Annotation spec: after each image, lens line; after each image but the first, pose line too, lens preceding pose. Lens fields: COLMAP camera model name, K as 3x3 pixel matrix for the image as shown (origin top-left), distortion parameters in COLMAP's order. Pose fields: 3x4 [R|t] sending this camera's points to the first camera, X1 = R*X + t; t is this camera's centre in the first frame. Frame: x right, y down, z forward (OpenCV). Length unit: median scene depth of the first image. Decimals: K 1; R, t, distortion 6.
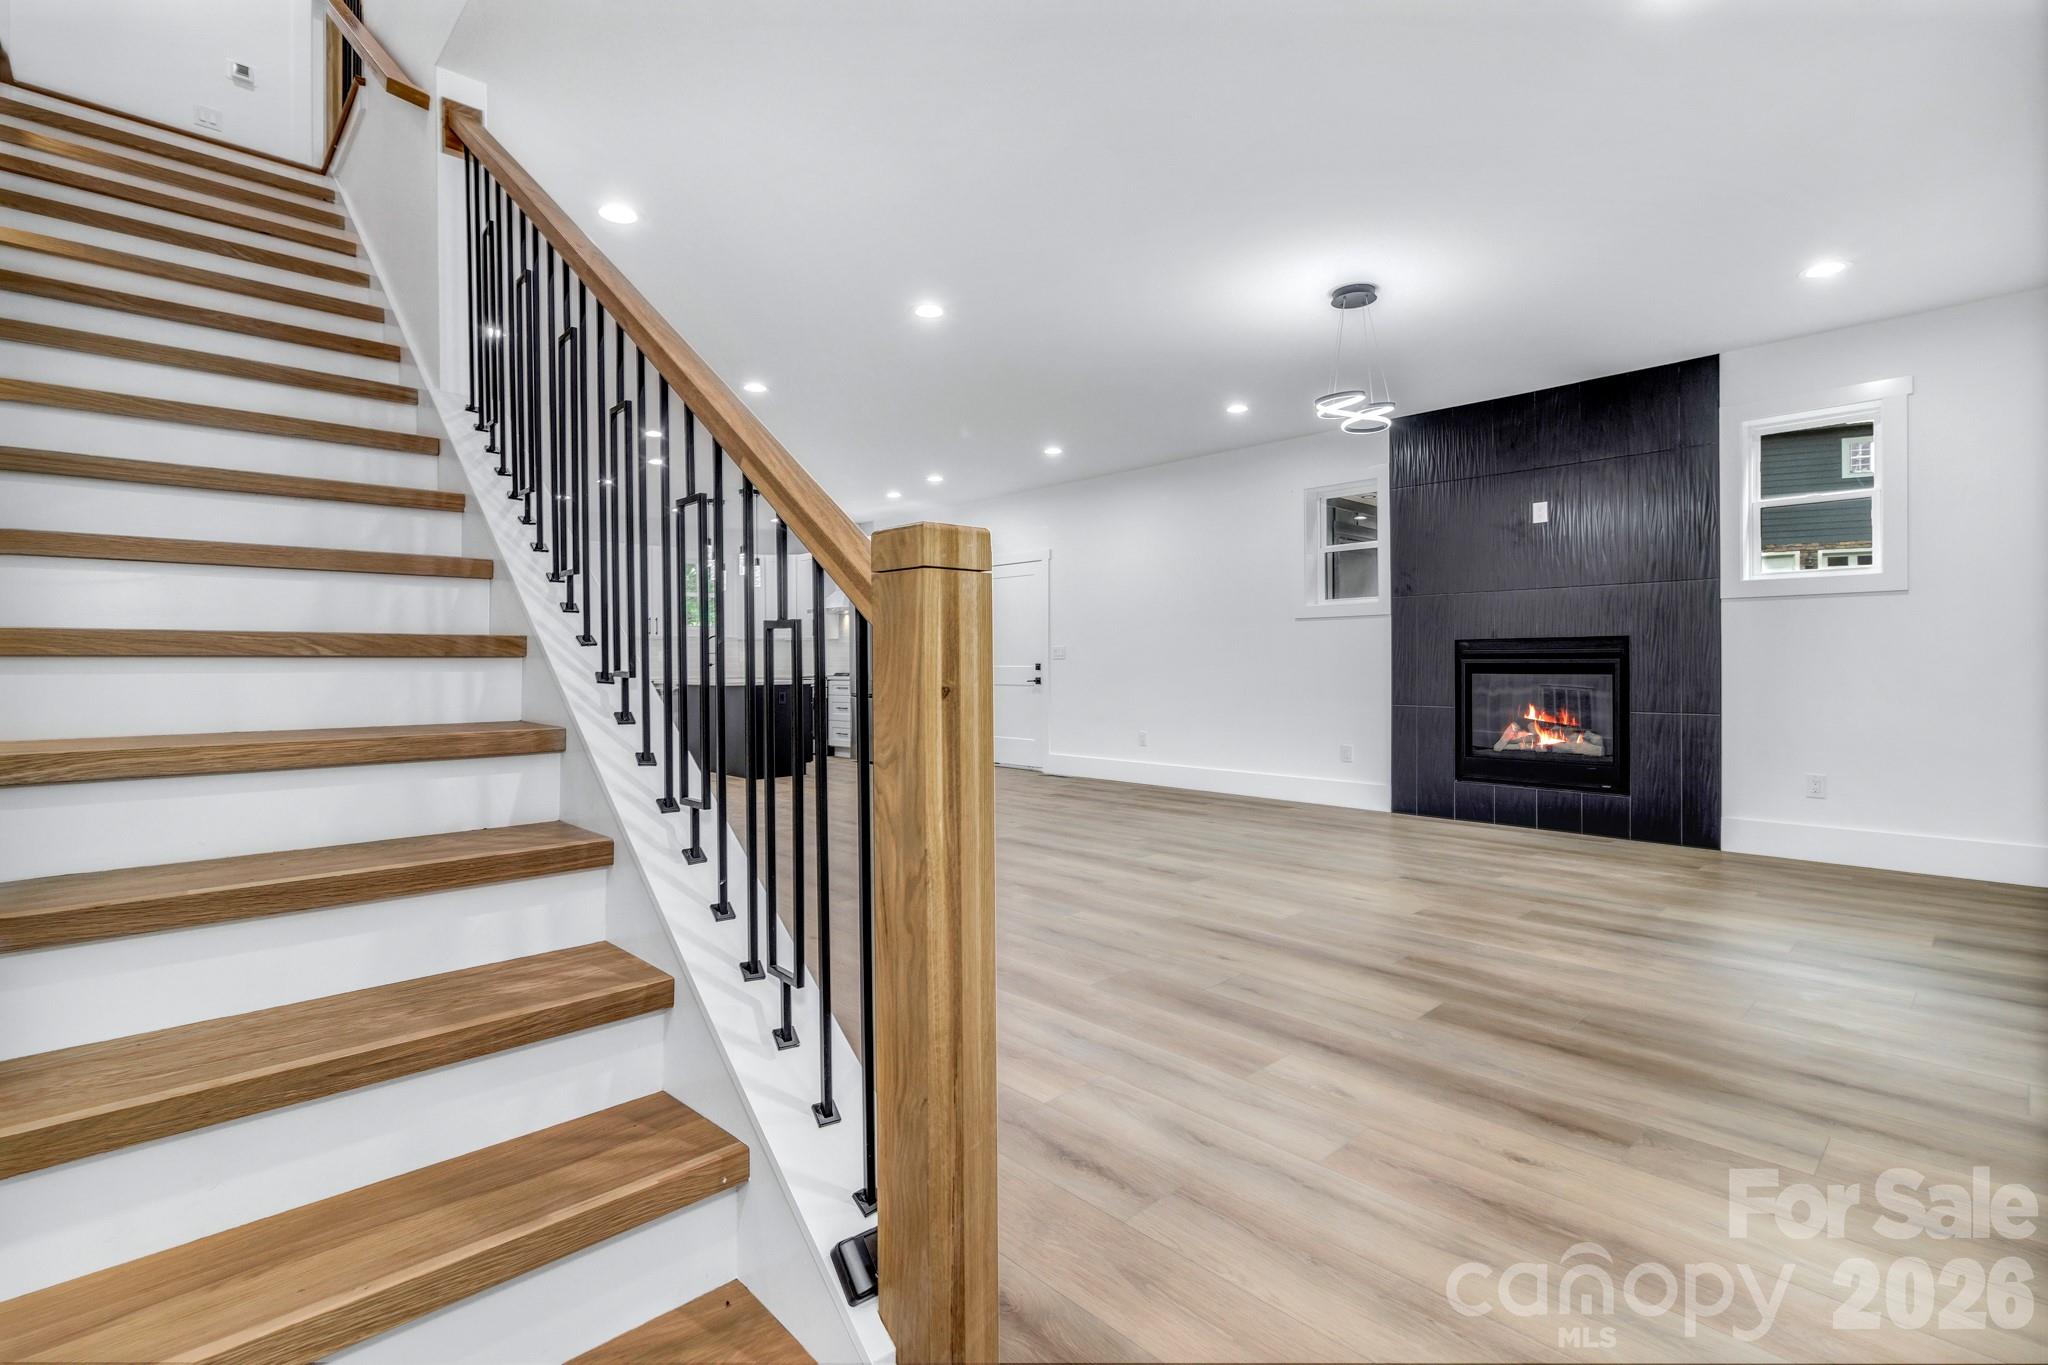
lens RADIAL K [[943.8, 0, 1029.2], [0, 943.8, 660.1], [0, 0, 1]] dist [0.000051, 0.000290]
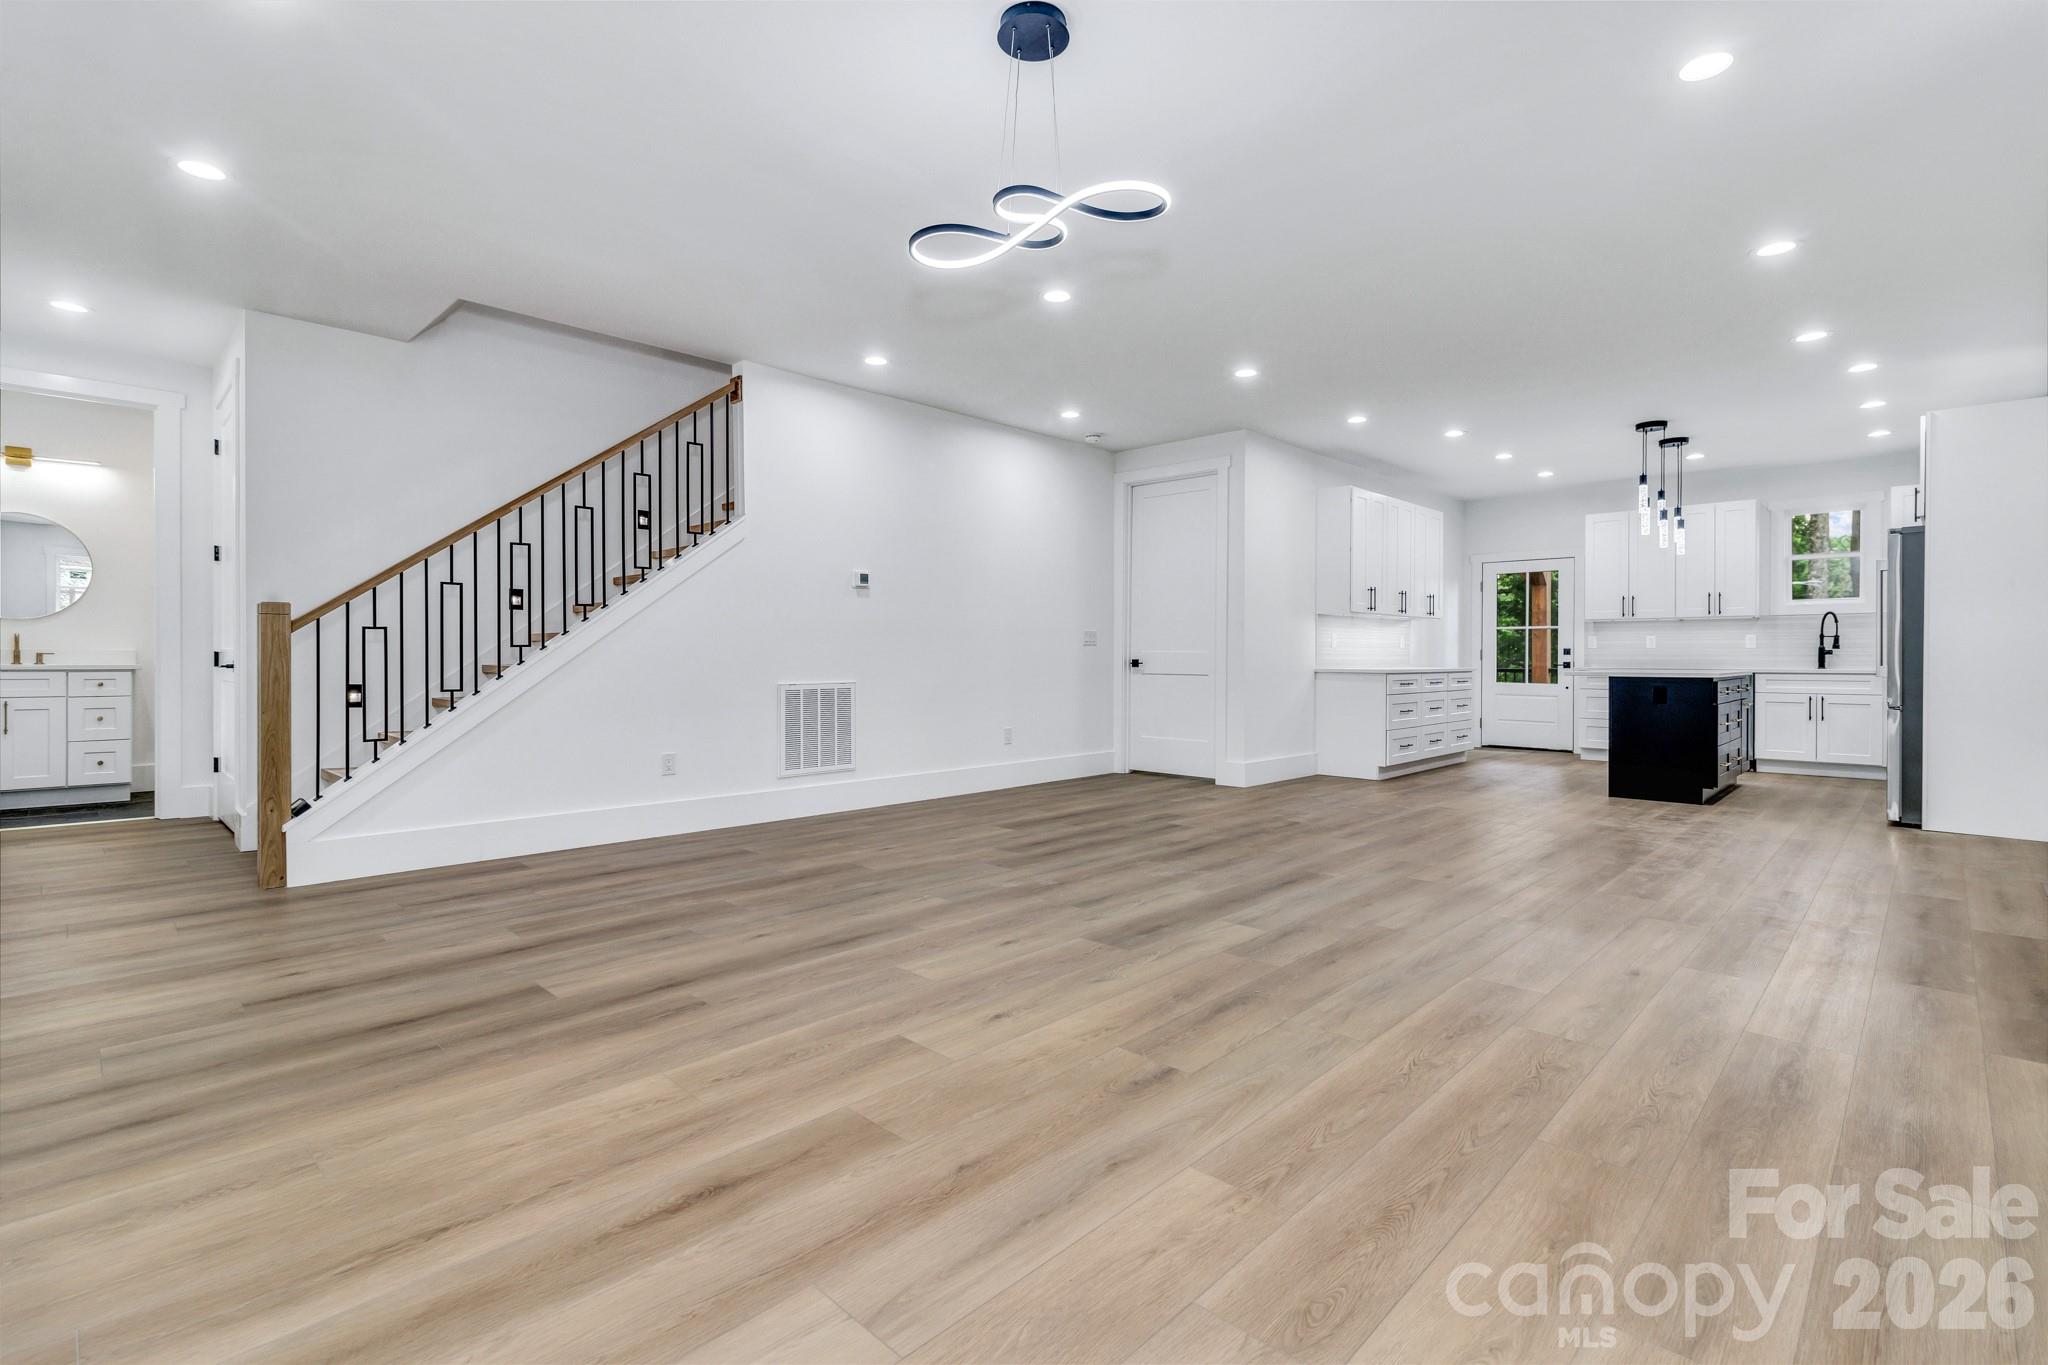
lens RADIAL K [[943.8, 0, 1029.2], [0, 943.8, 660.1], [0, 0, 1]] dist [0.000051, 0.000290]
pose [[0.045986, 0.010008, -0.998892, 0.729428], [-0.000080, 0.999950, 0.010014, 0.008275], [0.998942, -0.000381, 0.045984, 0.743865]]
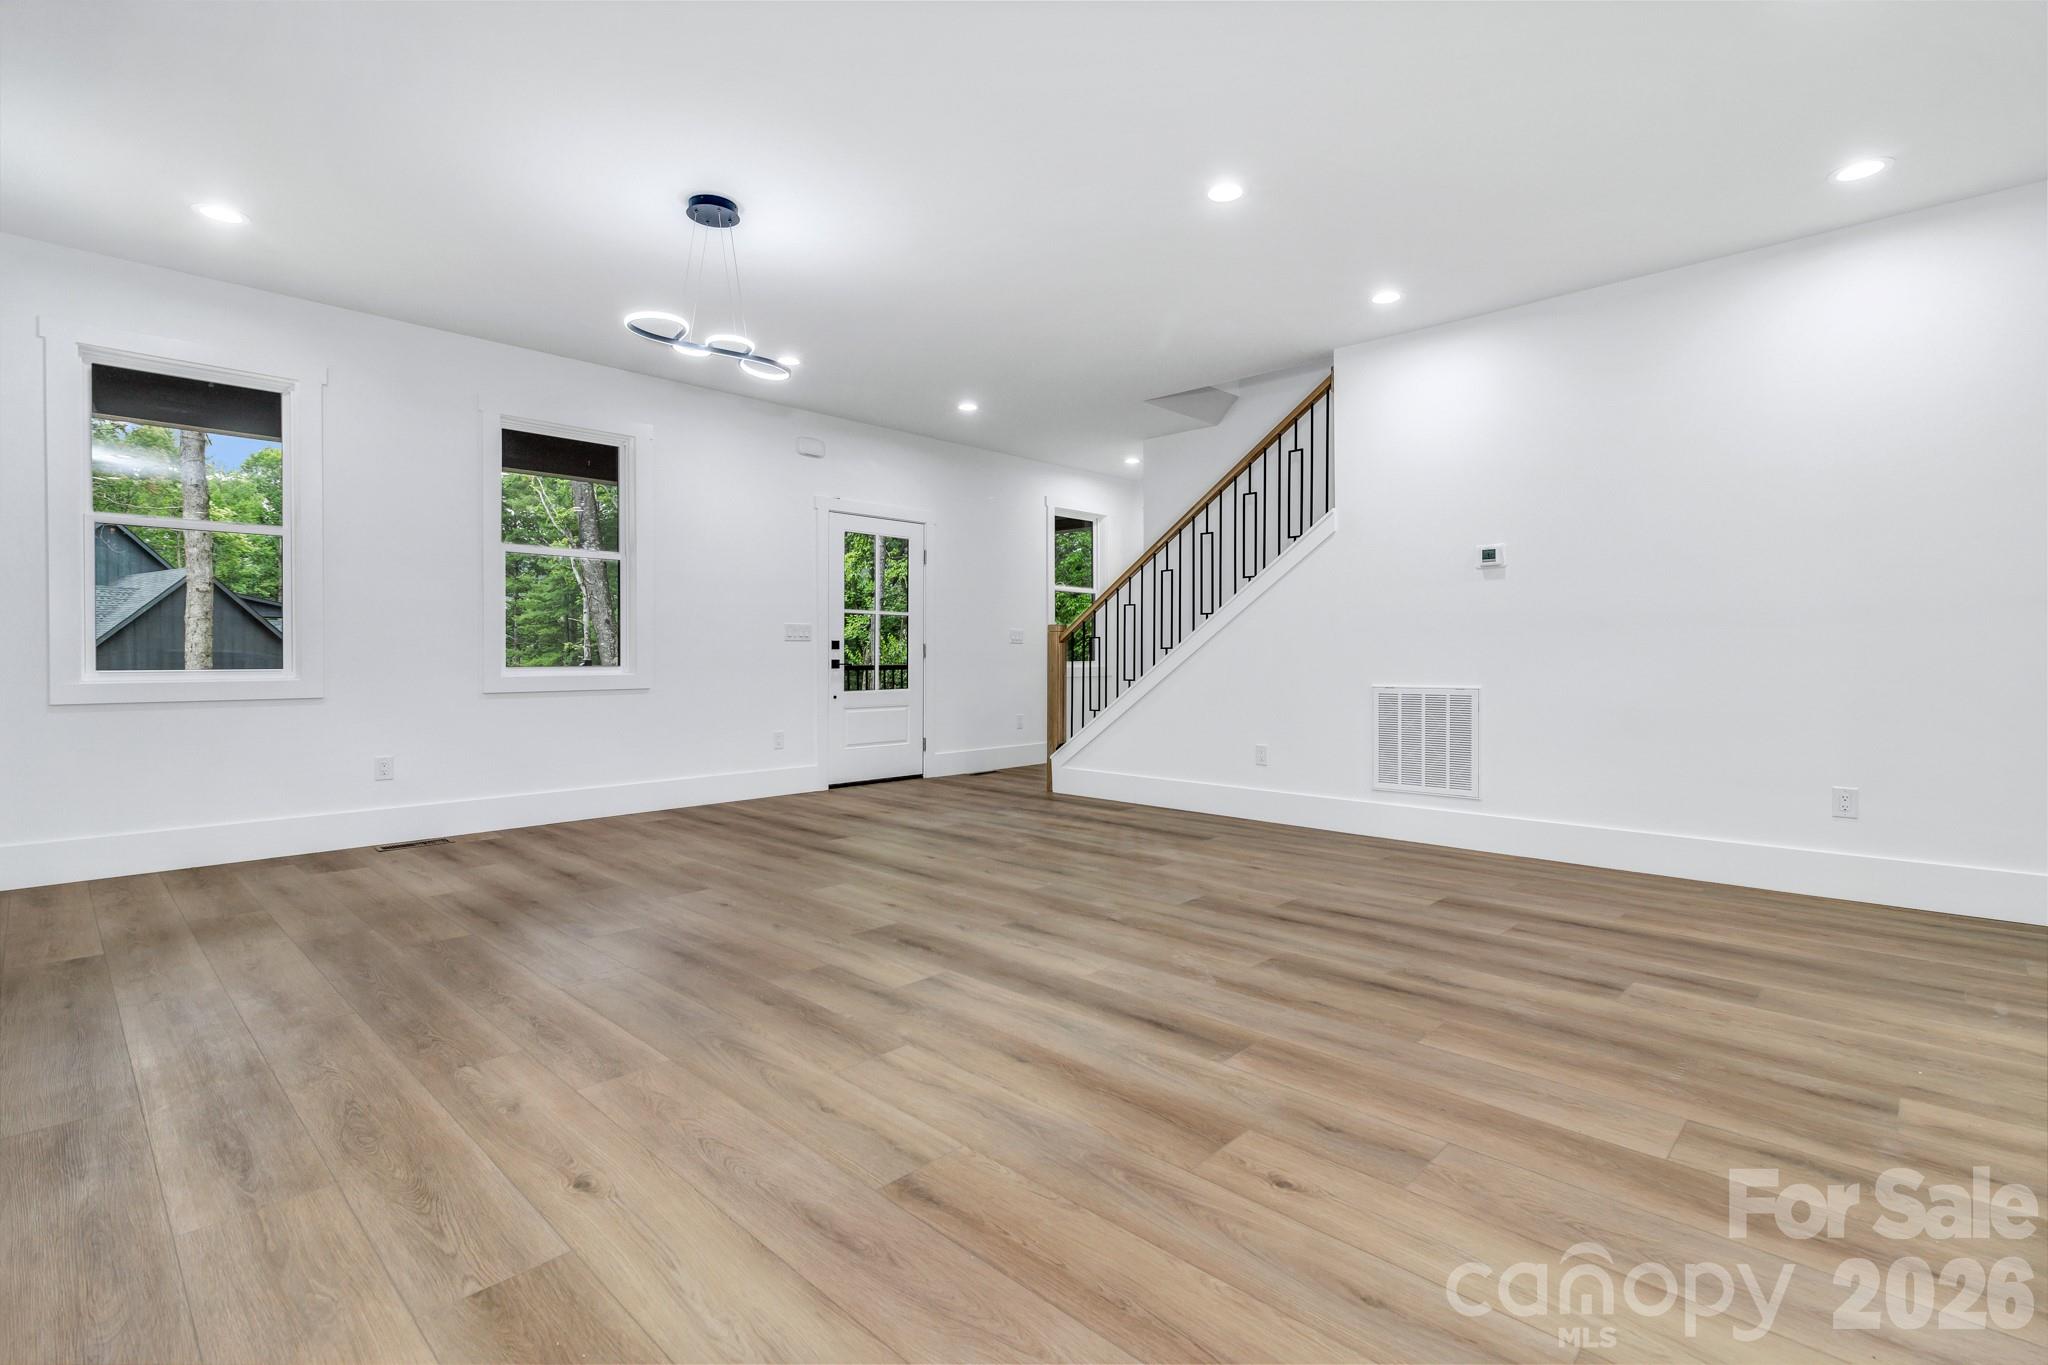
lens RADIAL K [[943.8, 0, 1029.2], [0, 943.8, 660.1], [0, 0, 1]] dist [0.000051, 0.000290]
pose [[-0.998528, 0.005498, -0.053964, 0.081404], [0.005382, 0.999983, 0.002298, 0.014722], [0.053975, 0.002004, -0.998540, 1.433151]]
